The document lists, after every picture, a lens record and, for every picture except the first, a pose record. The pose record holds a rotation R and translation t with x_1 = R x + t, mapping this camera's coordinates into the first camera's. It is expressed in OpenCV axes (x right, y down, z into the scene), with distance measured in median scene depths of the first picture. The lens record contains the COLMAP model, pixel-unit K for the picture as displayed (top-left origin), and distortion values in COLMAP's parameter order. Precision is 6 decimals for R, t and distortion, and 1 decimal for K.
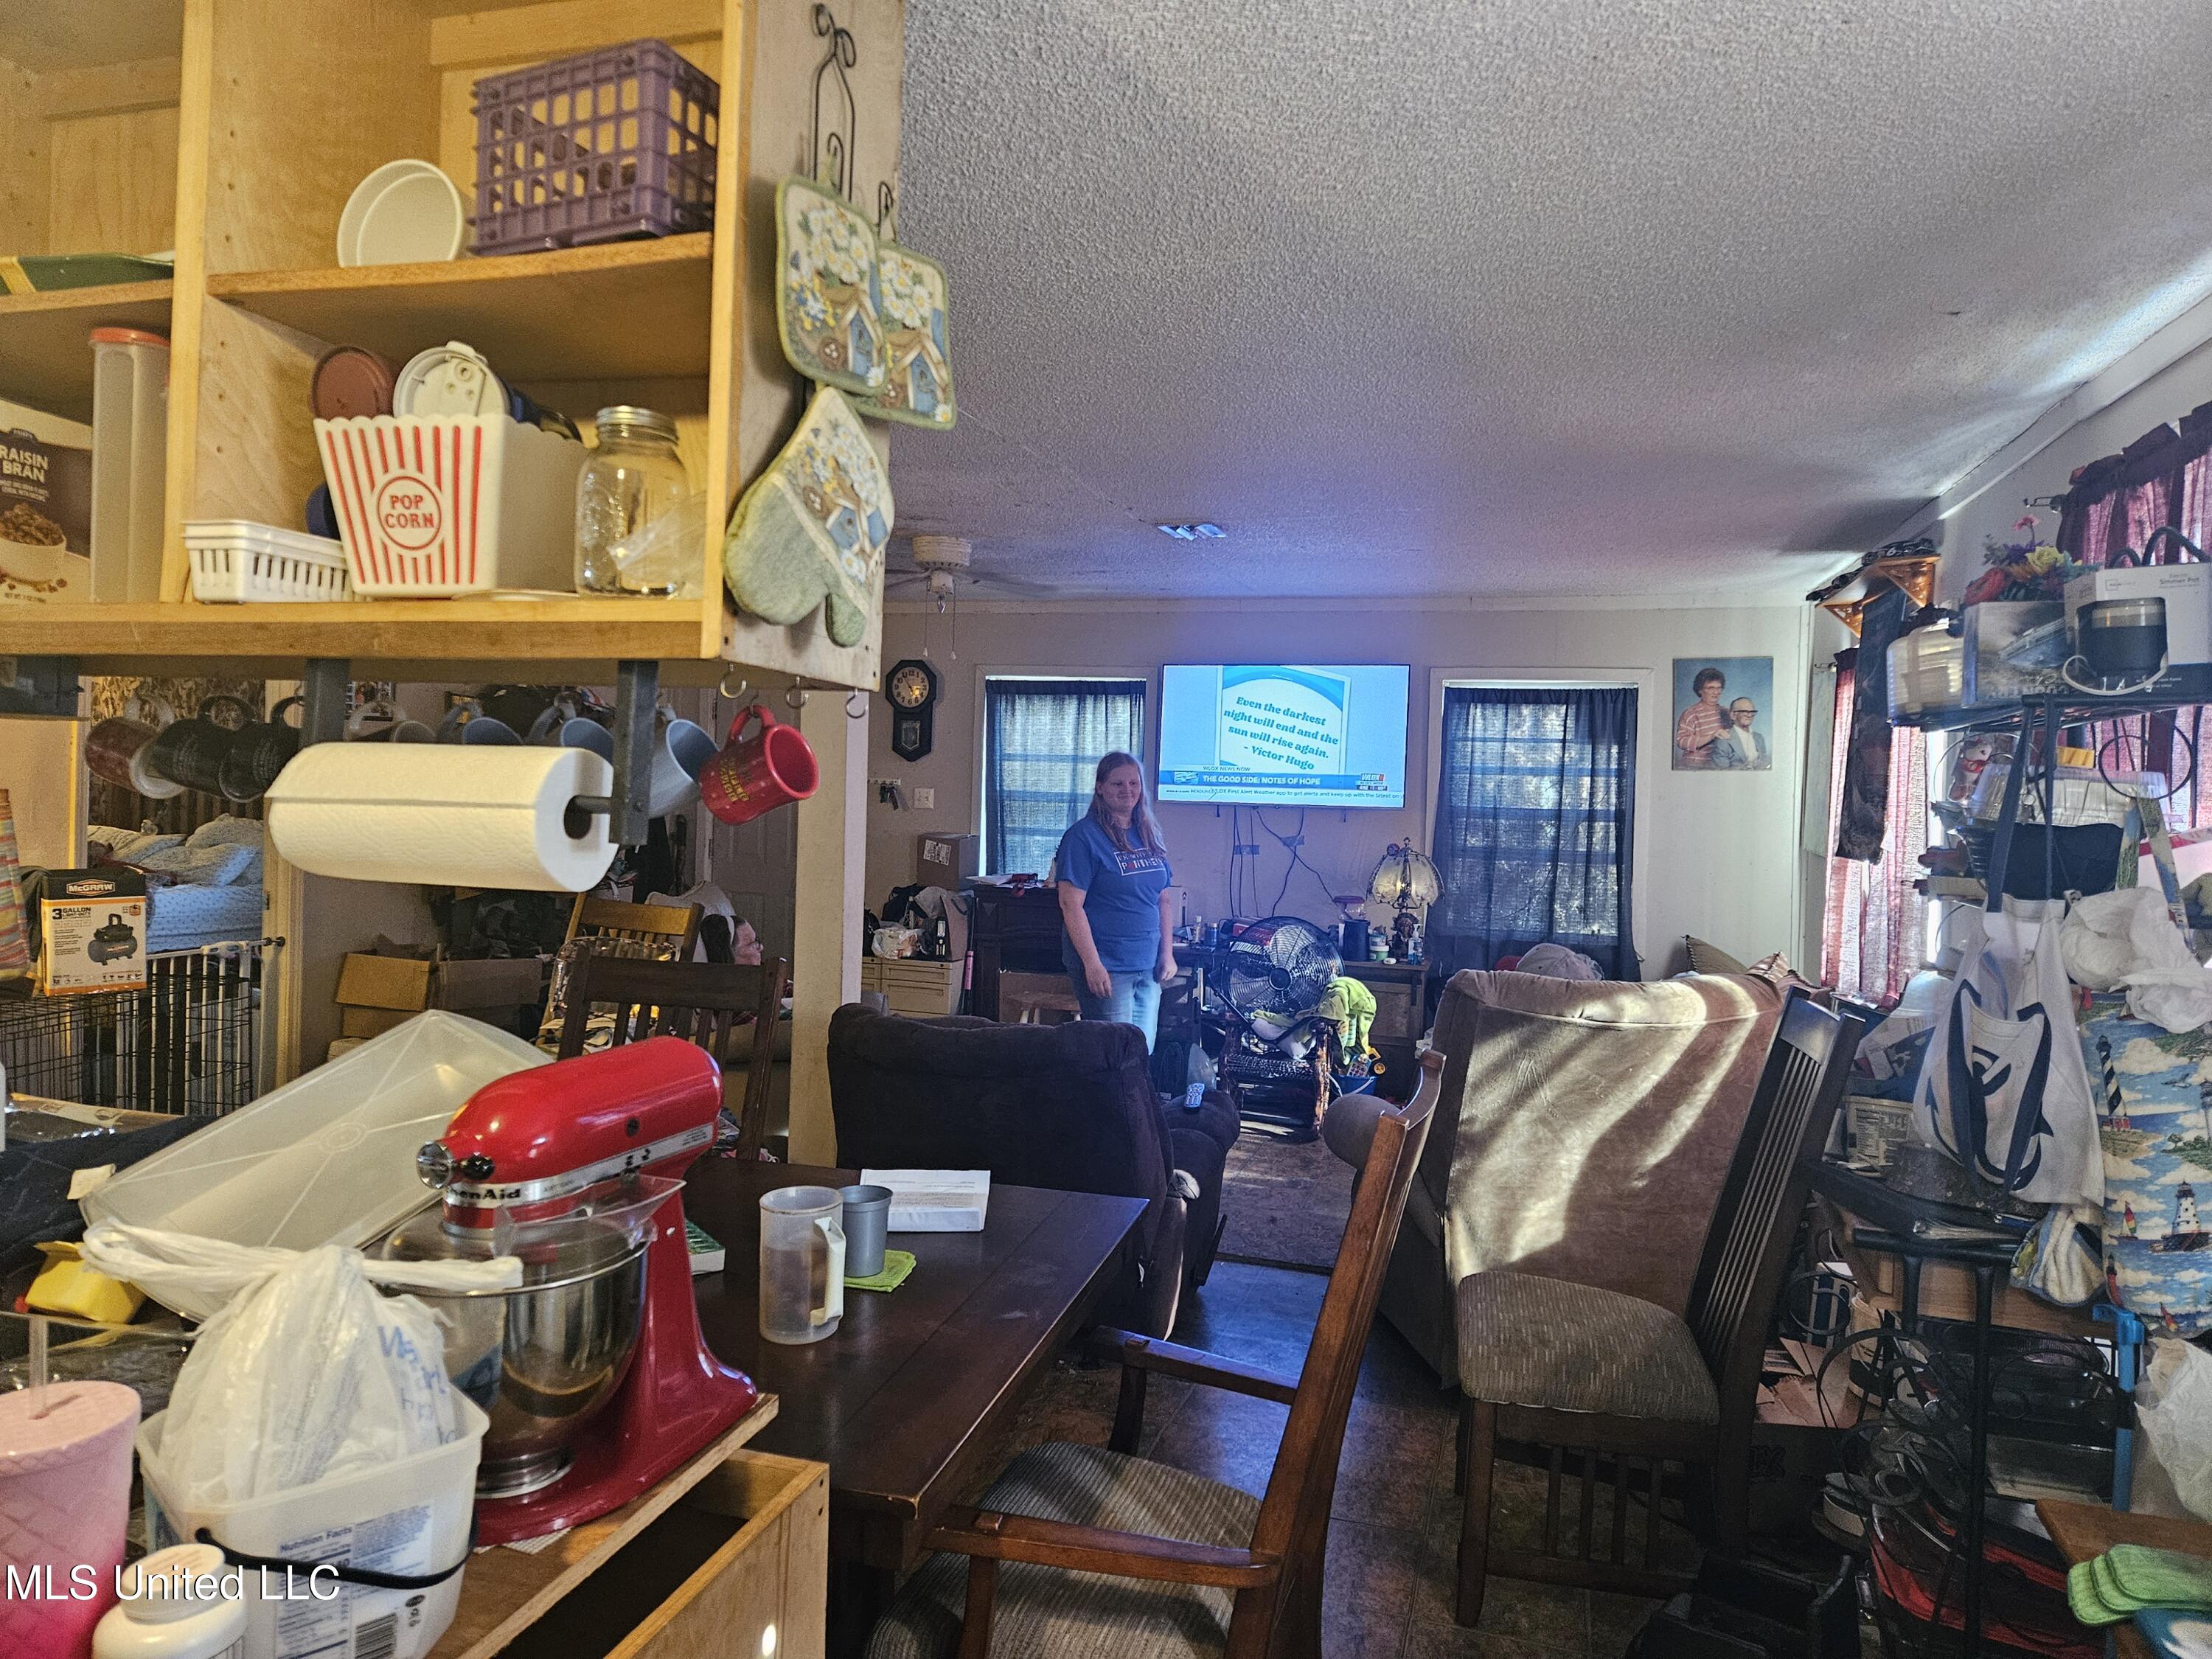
lens RADIAL K [[1494.5, 0, 1095.5], [0, 1494.5, 828.8], [0, 0, 1]] dist [0.082860, -0.068012]
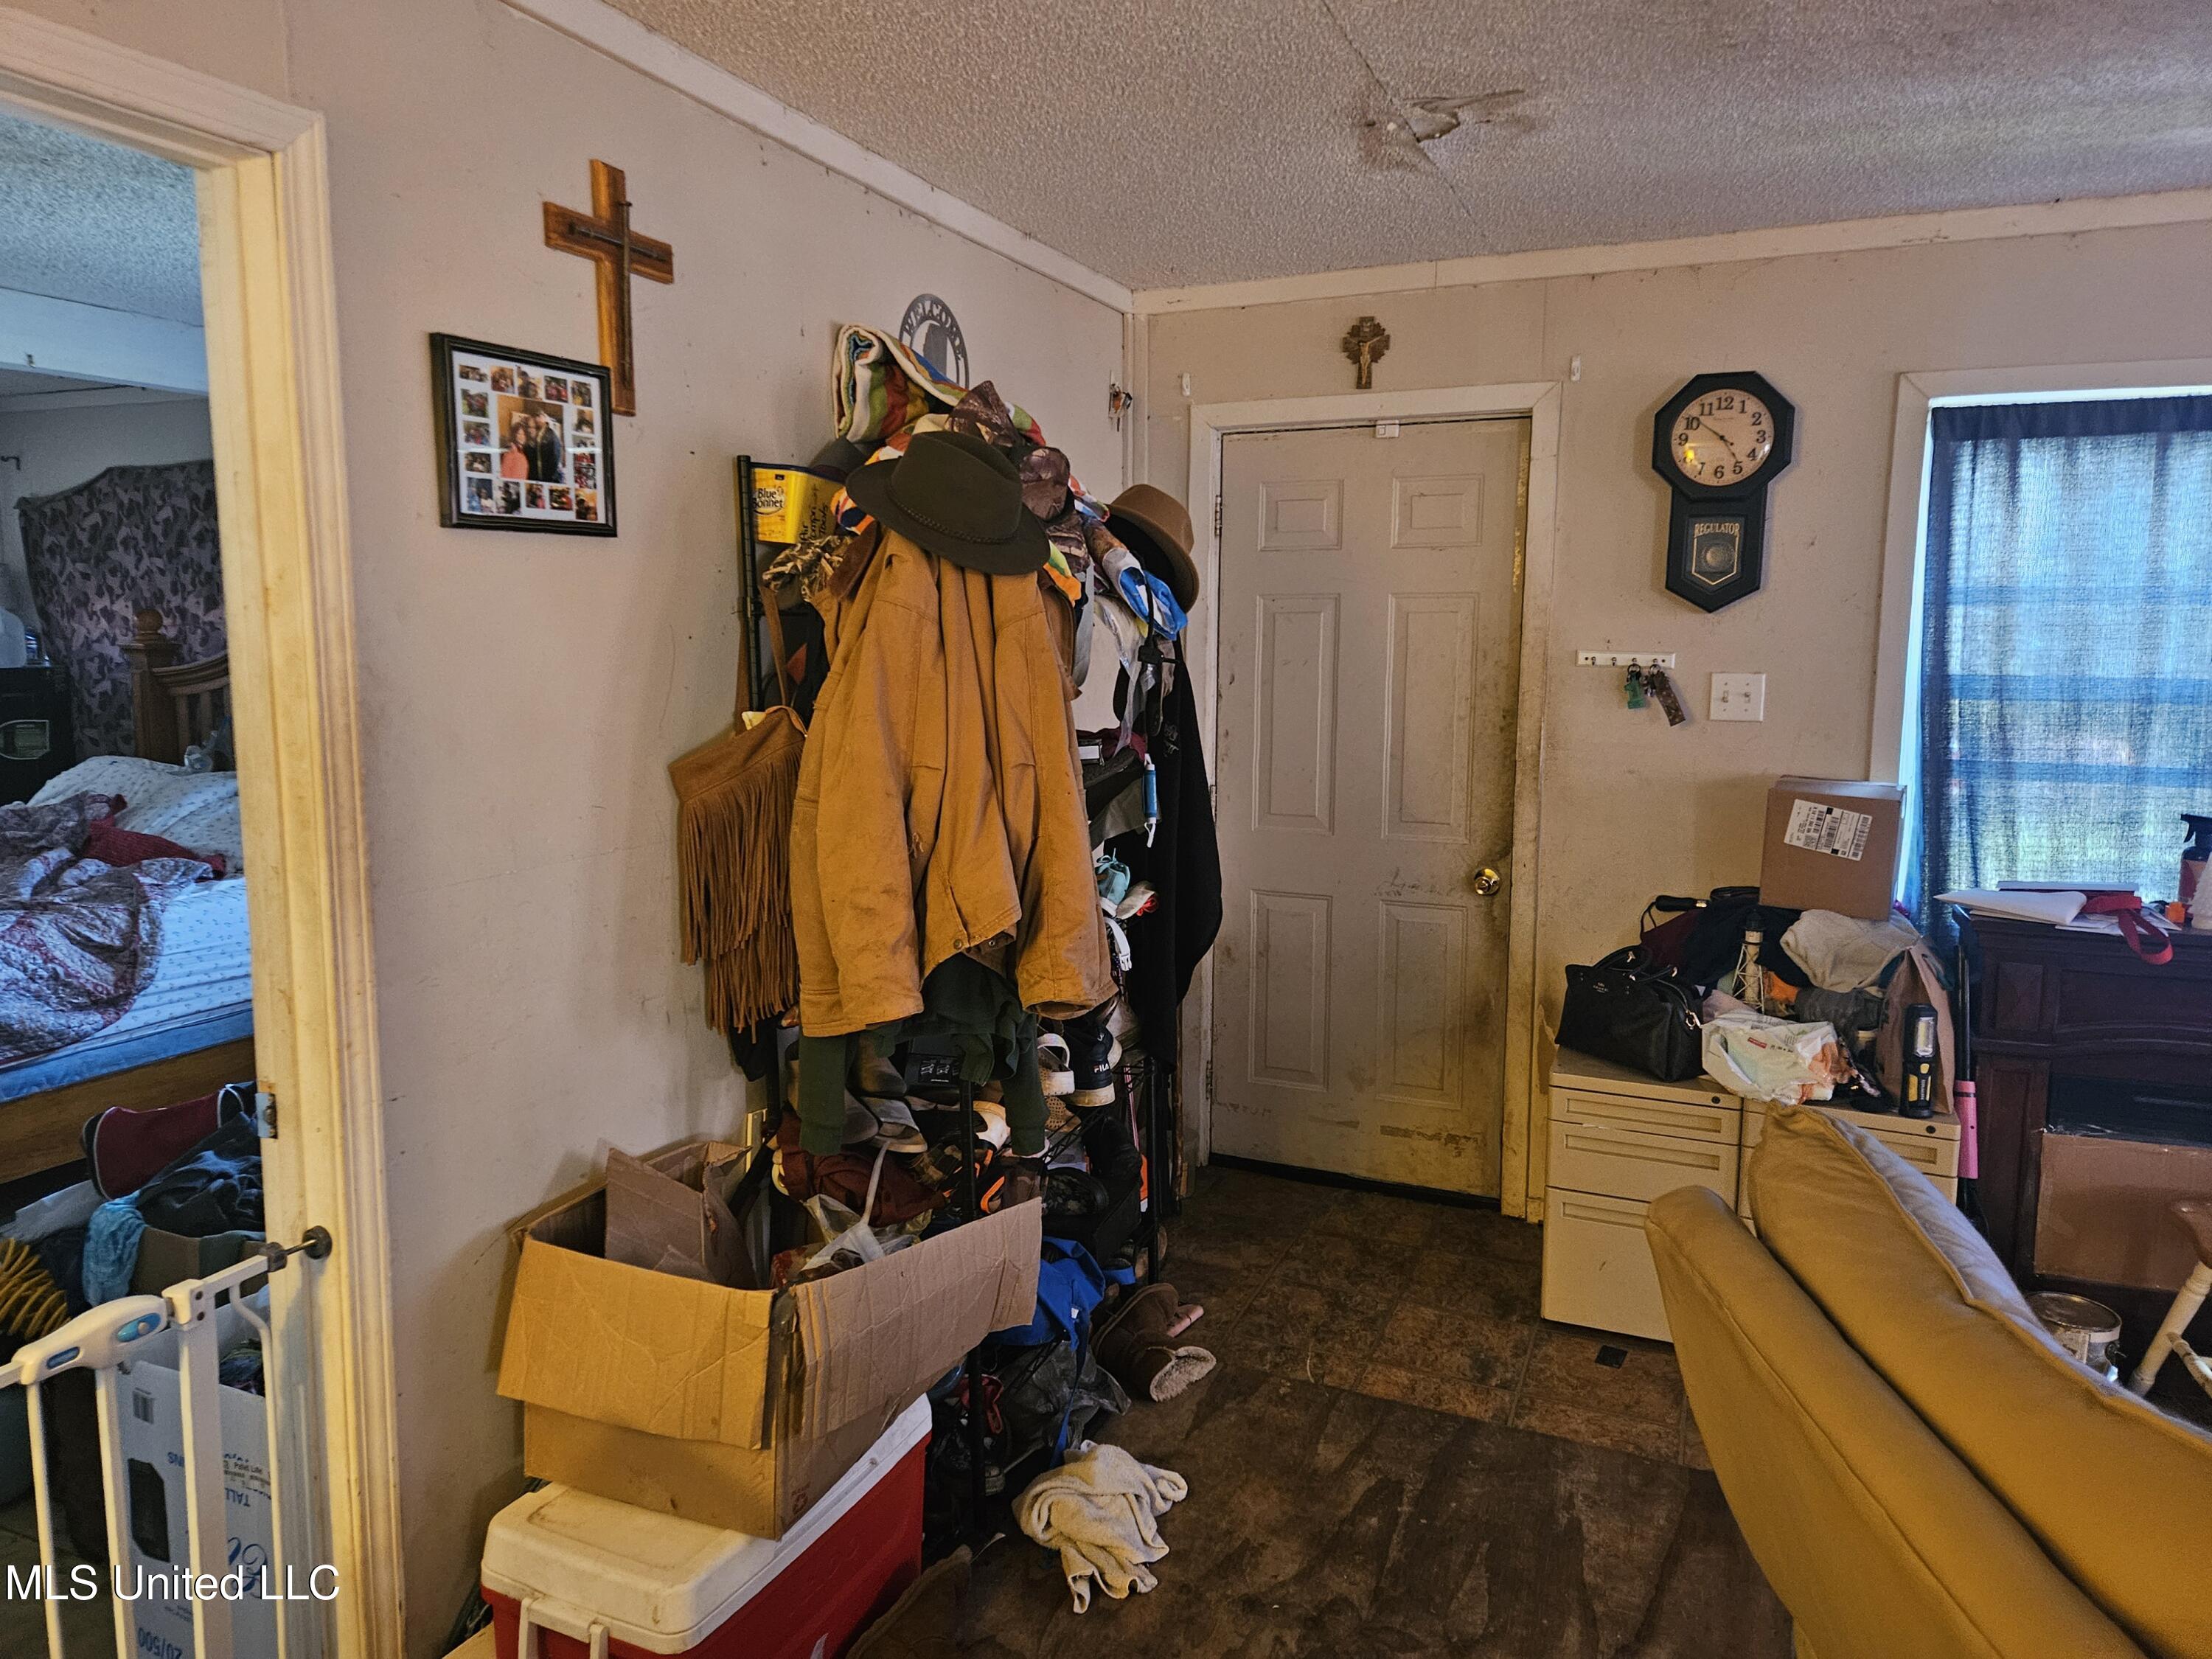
lens RADIAL K [[1493.6, 0, 1126.2], [0, 1493.6, 813.7], [0, 0, 1]] dist [0.093026, -0.089235]
pose [[0.994614, -0.016071, -0.102390, -0.250345], [0.026603, 0.994393, 0.102345, -0.036504], [0.100172, -0.104518, 0.989465, 0.537914]]
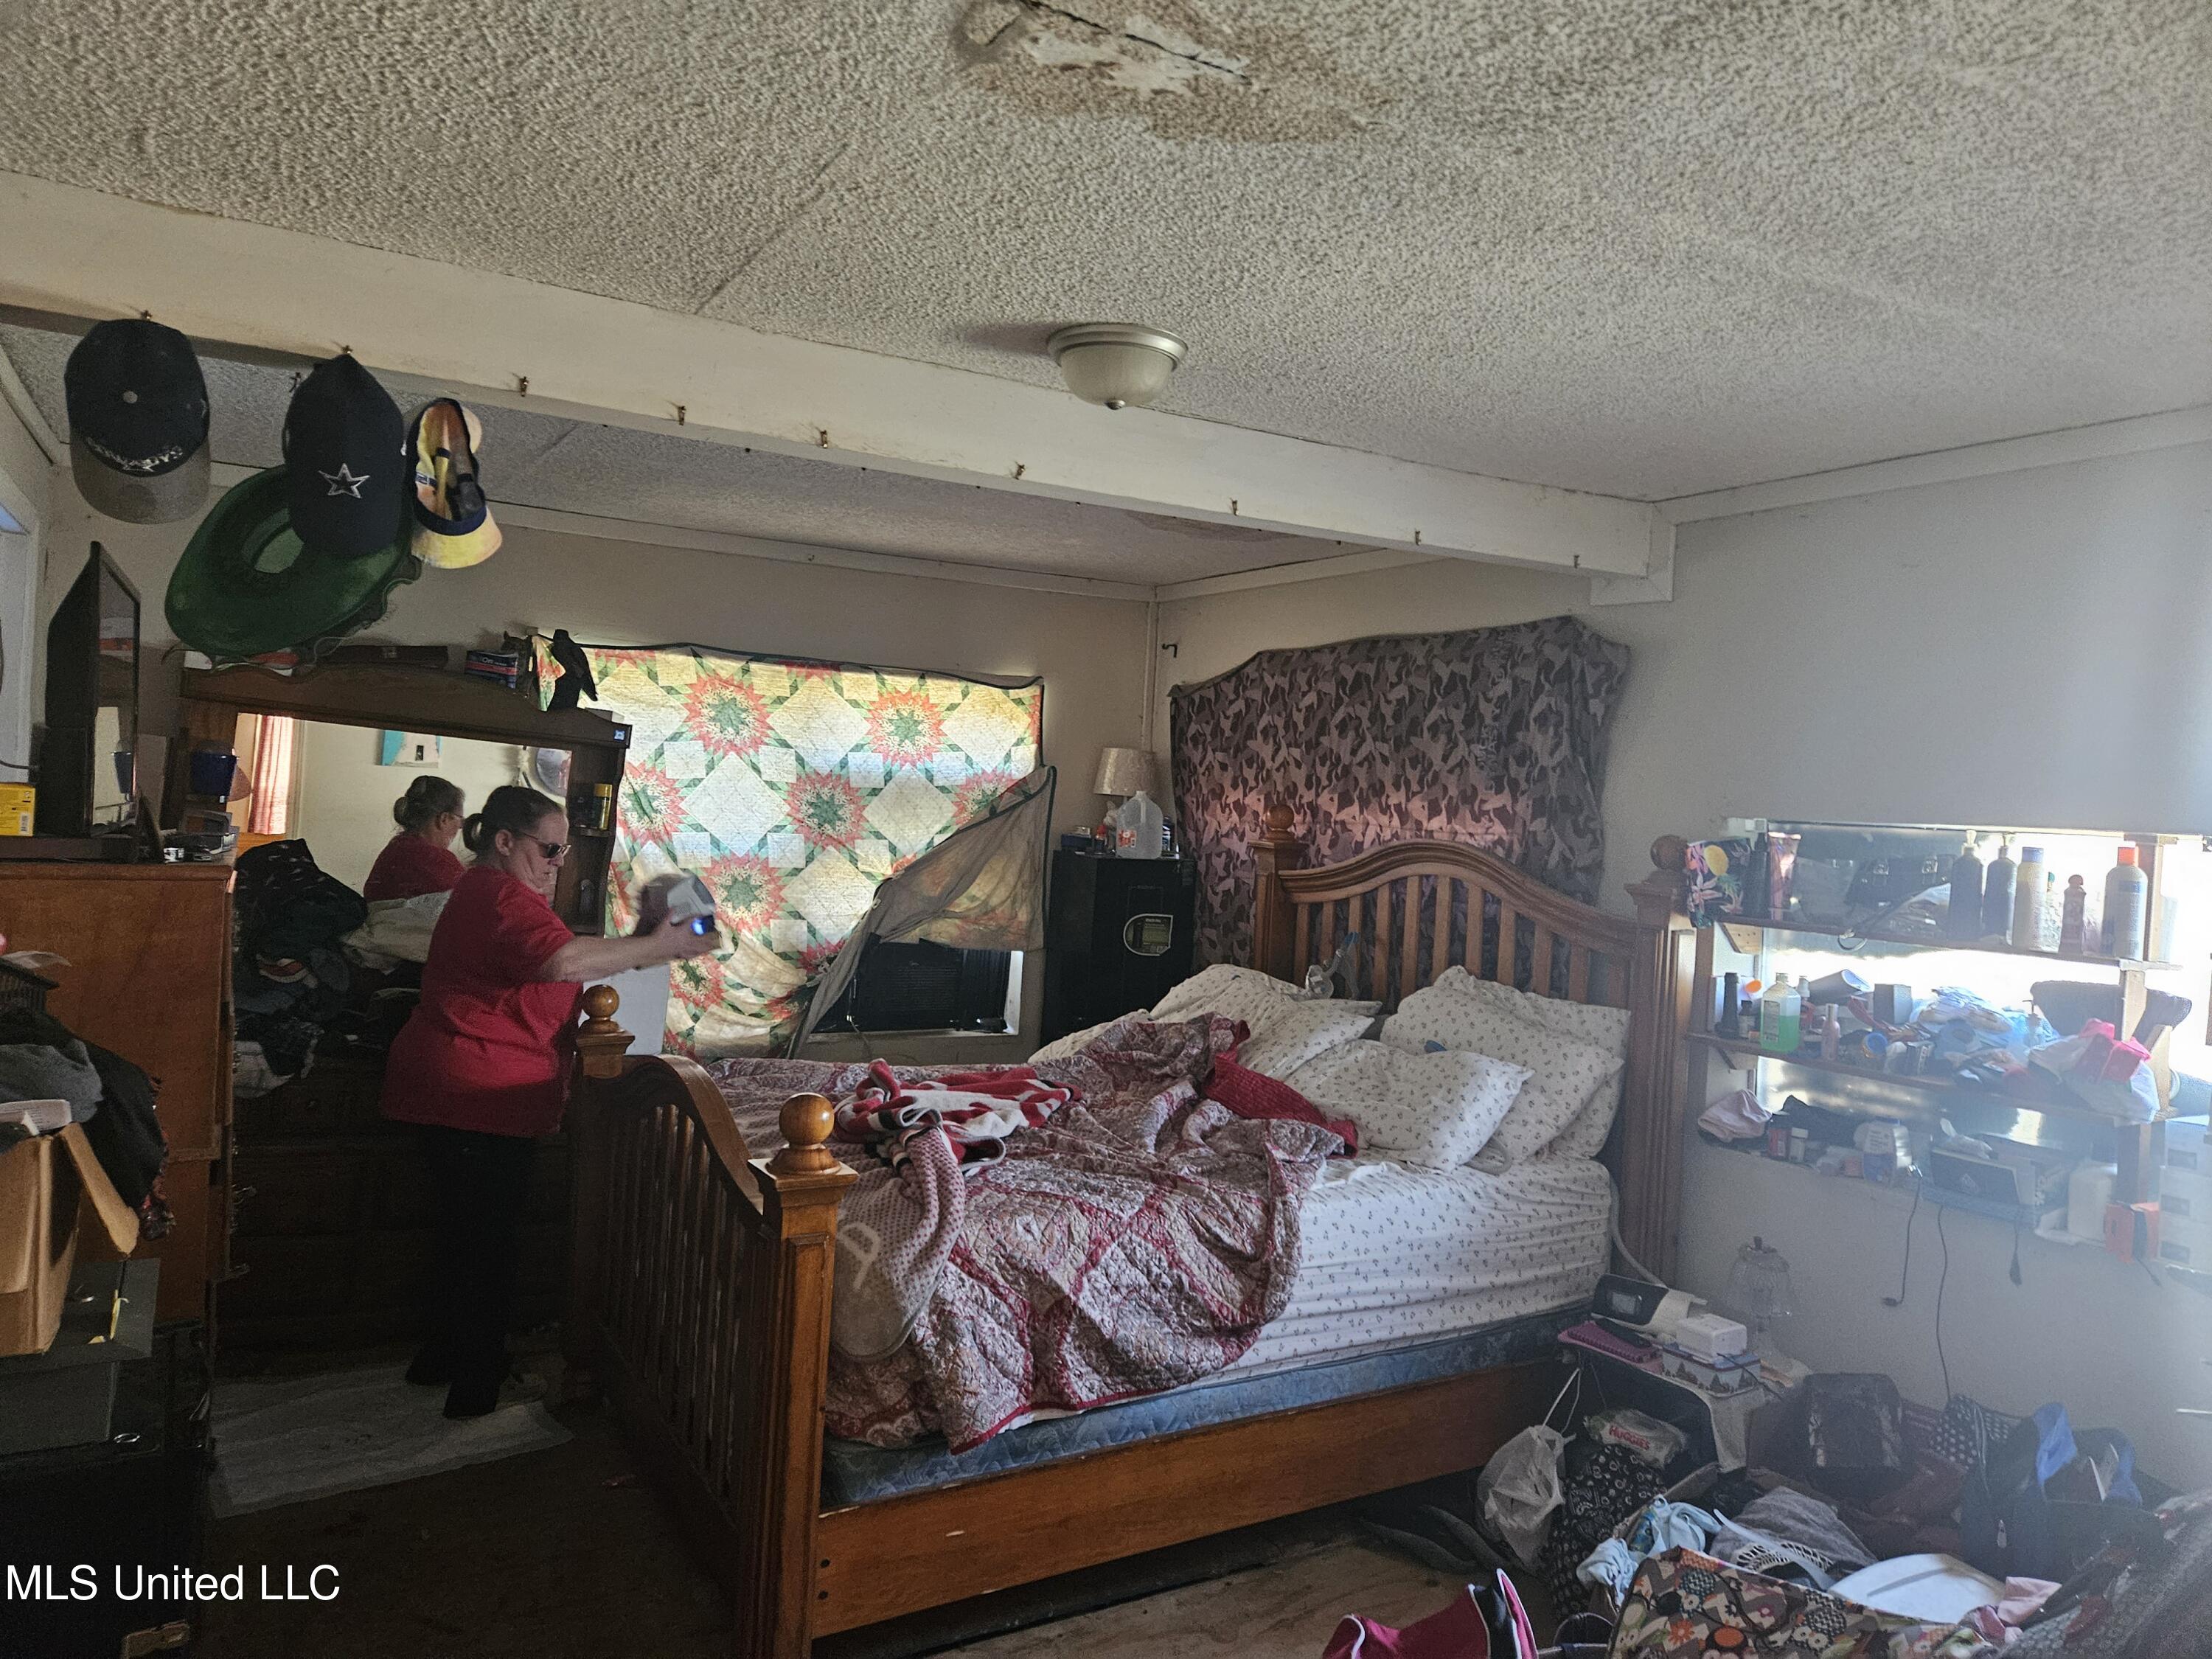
lens RADIAL K [[1493.6, 0, 1126.2], [0, 1493.6, 813.7], [0, 0, 1]] dist [0.093026, -0.089235]
pose [[0.752274, 0.009946, -0.658775, -0.403650], [-0.031797, 0.999269, -0.021224, -0.050536], [0.658083, 0.036913, 0.752040, 0.686129]]
